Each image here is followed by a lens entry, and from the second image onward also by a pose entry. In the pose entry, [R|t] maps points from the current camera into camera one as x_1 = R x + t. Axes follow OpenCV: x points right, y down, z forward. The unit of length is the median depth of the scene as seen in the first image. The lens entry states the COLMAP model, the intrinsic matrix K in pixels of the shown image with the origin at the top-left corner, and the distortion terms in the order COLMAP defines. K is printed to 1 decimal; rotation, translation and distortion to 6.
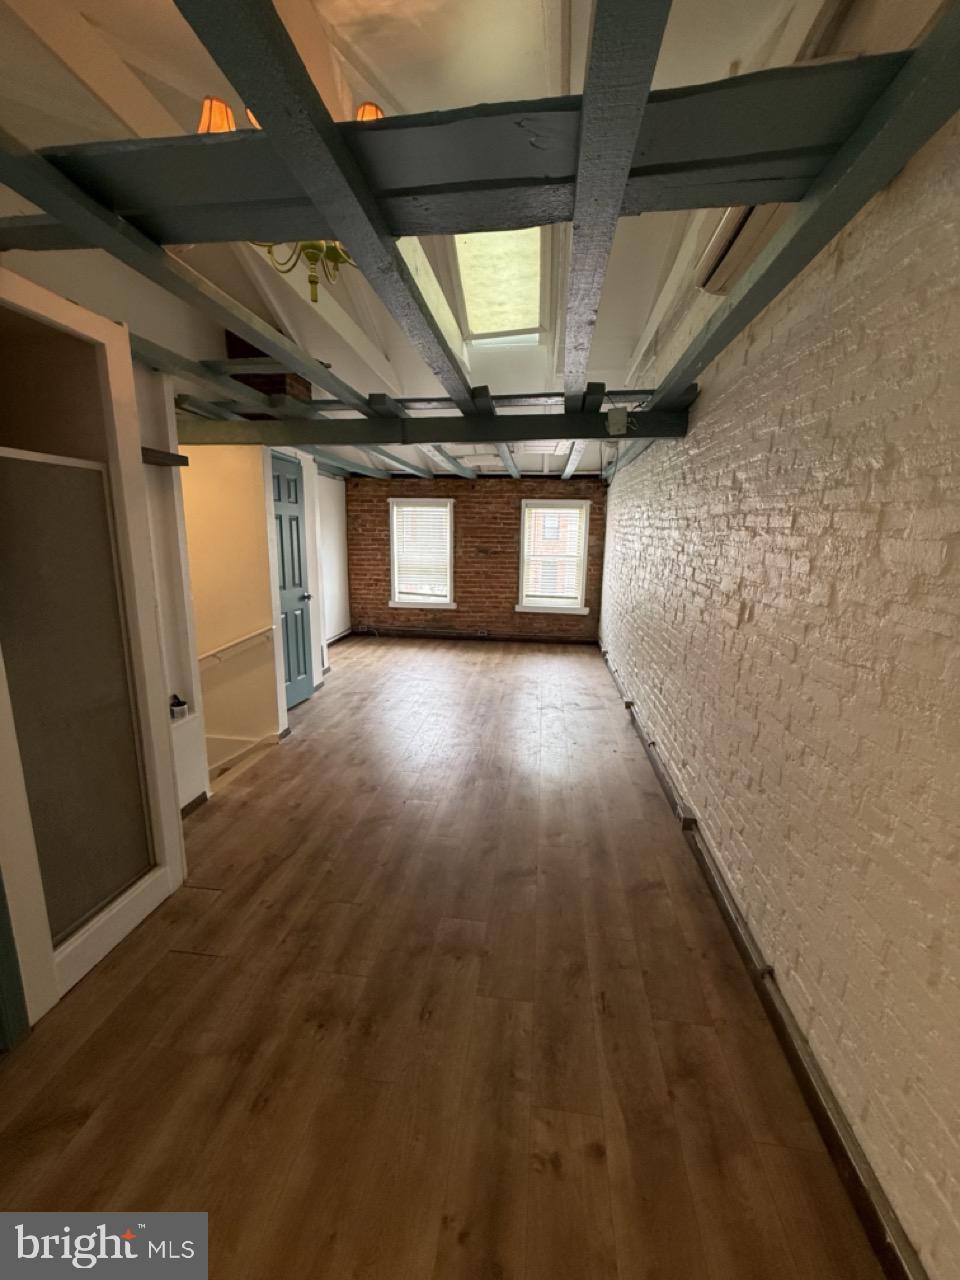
lens RADIAL K [[508.5, 0, 477.6], [0, 508.5, 636.9], [0, 0, 1]] dist [0.000870, -0.000233]
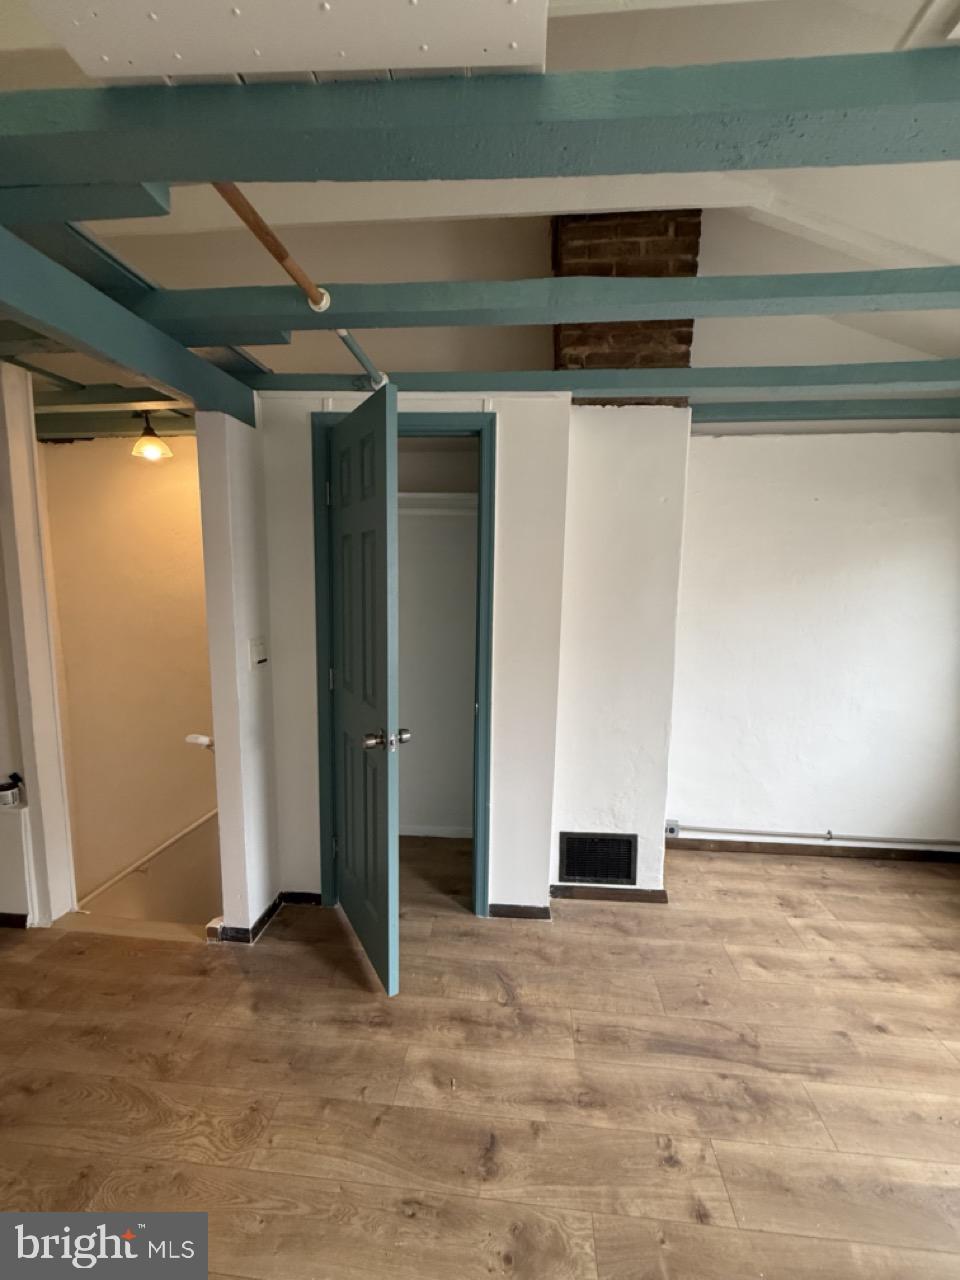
lens RADIAL K [[508.5, 0, 488.4], [0, 508.5, 637.2], [0, 0, 1]] dist [0.000870, -0.000233]
pose [[0.041129, 0.109262, -0.993162, 0.157712], [-0.209095, 0.972934, 0.098378, -0.261517], [0.977030, 0.203619, 0.062862, 1.318624]]
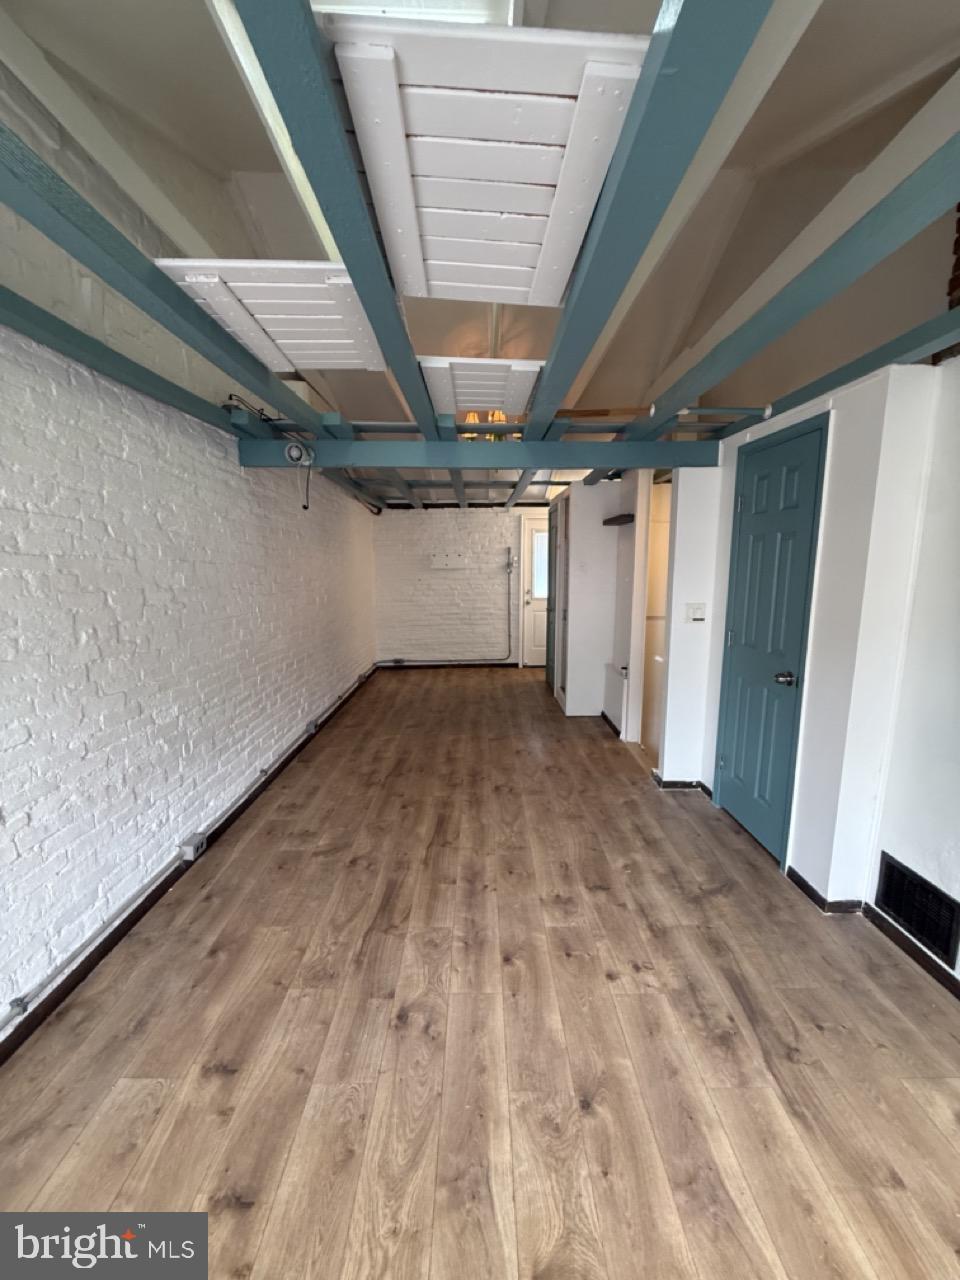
lens RADIAL K [[508.5, 0, 486.1], [0, 508.5, 638.4], [0, 0, 1]] dist [0.000870, -0.000233]
pose [[-0.989257, 0.009569, -0.145873, 0.062965], [-0.040698, 0.940378, 0.337687, -0.388265], [0.140407, 0.339996, -0.929886, 1.941791]]
